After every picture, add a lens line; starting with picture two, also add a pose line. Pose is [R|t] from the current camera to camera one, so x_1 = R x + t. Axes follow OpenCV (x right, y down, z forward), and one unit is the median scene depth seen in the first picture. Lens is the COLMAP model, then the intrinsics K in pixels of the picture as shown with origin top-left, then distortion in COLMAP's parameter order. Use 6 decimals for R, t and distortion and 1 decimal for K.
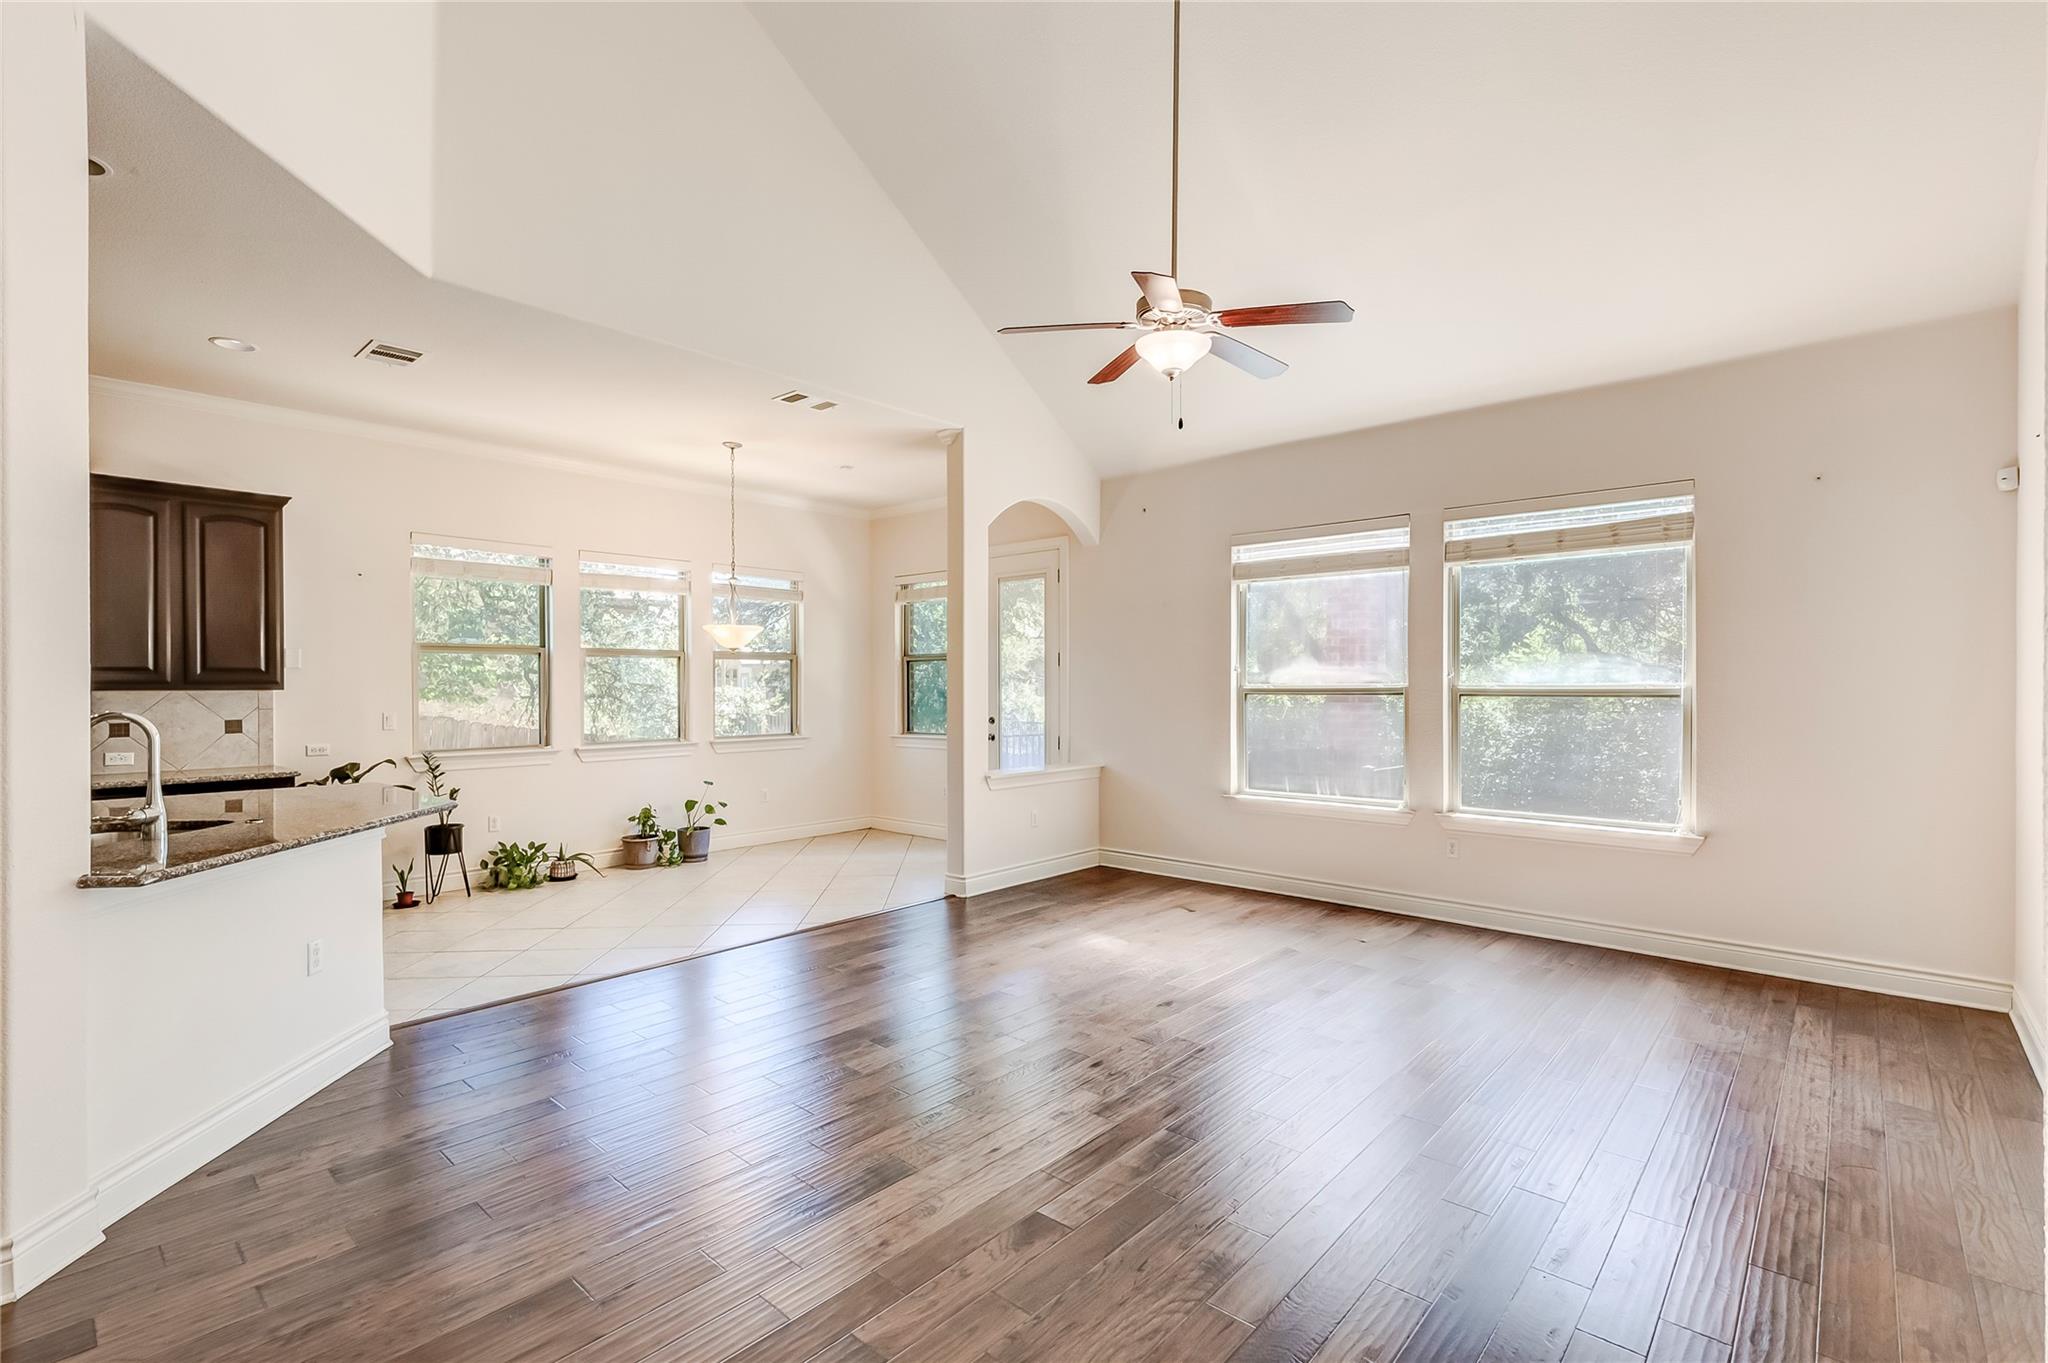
lens RADIAL K [[924.9, 0, 1023.8], [0, 924.9, 690.2], [0, 0, 1]] dist [0.006317, -0.000643]
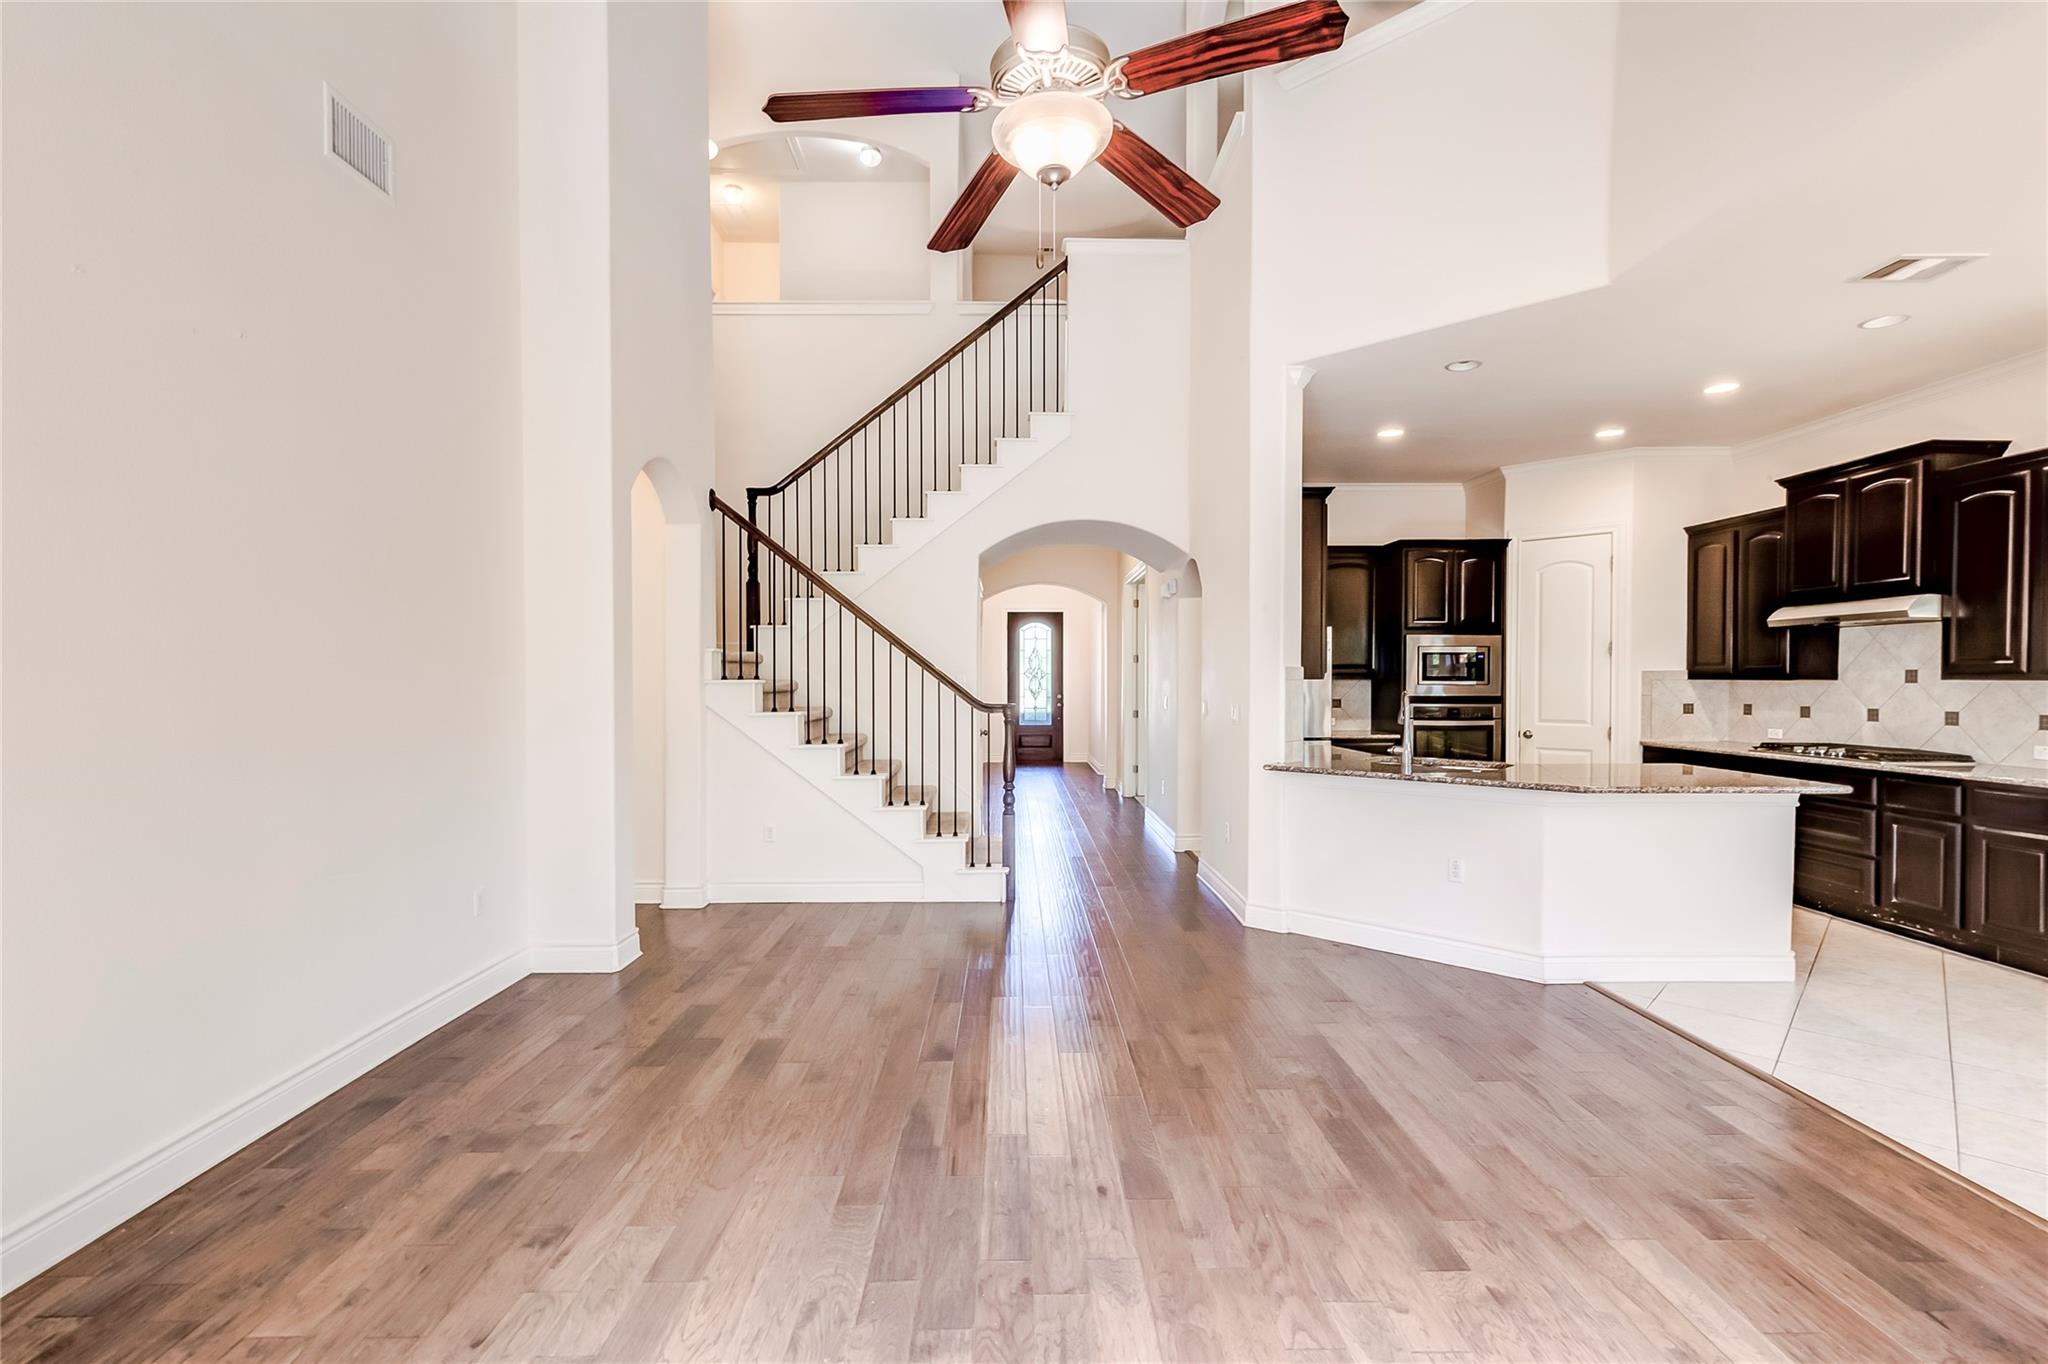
lens RADIAL K [[924.9, 0, 1024.1], [0, 924.9, 689.4], [0, 0, 1]] dist [0.006317, -0.000643]
pose [[-0.733805, 0.012180, -0.679251, 0.362257], [-0.001141, 0.999816, 0.019161, -0.006323], [0.679359, 0.014836, -0.733656, 0.869166]]
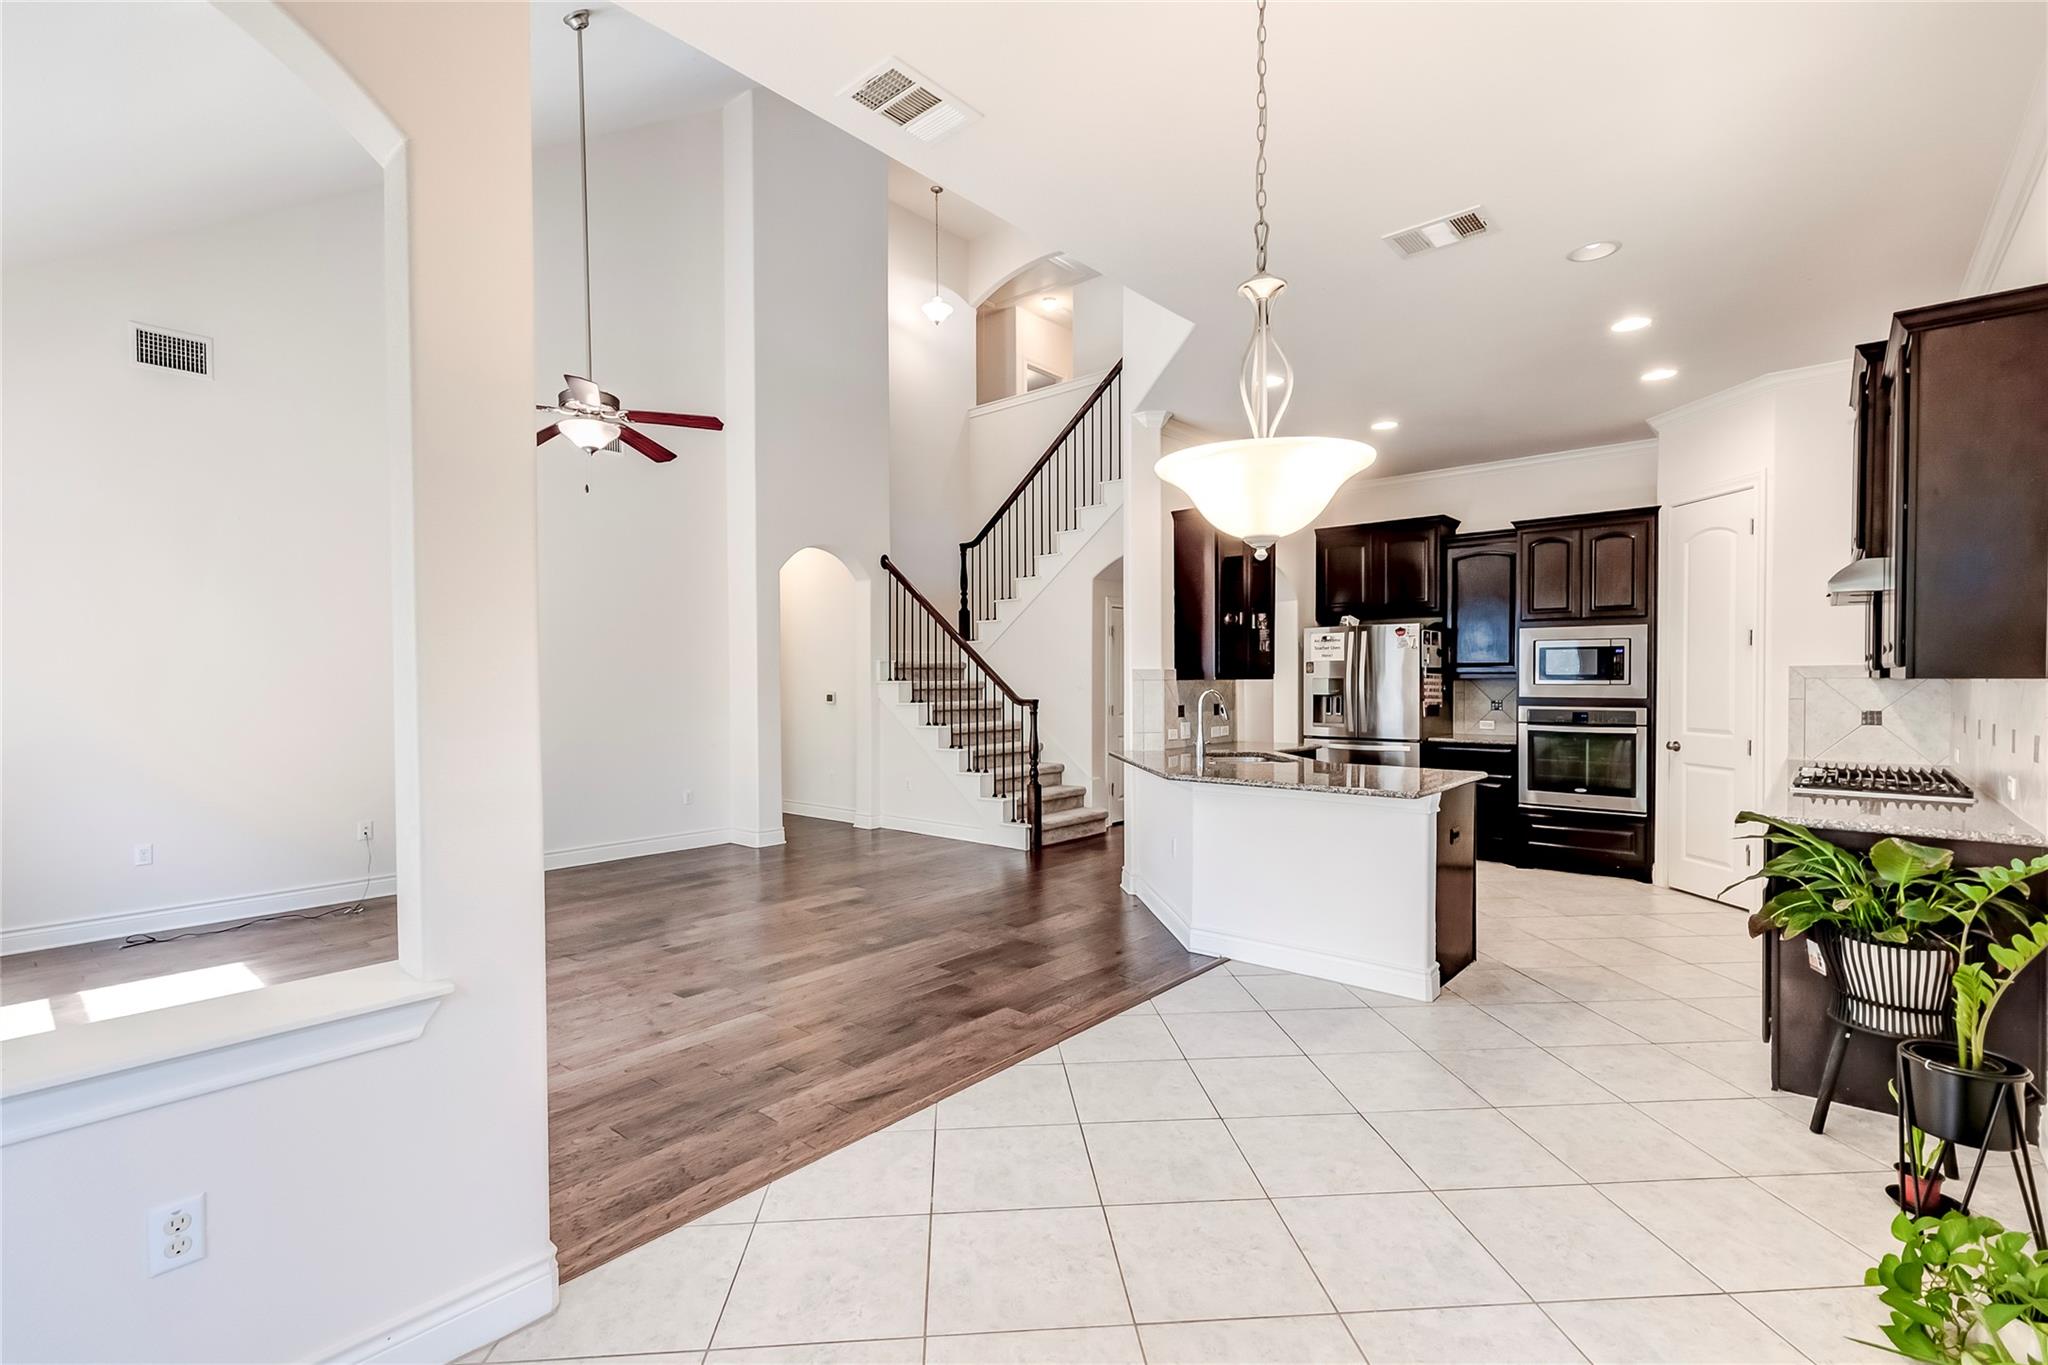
lens RADIAL K [[924.9, 0, 1024.4], [0, 924.9, 682.2], [0, 0, 1]] dist [0.006317, -0.000643]
pose [[-0.999791, 0.007623, -0.018989, -0.262989], [0.007461, 0.999935, 0.008589, -0.006155], [0.019053, 0.008446, -0.999783, 1.416204]]
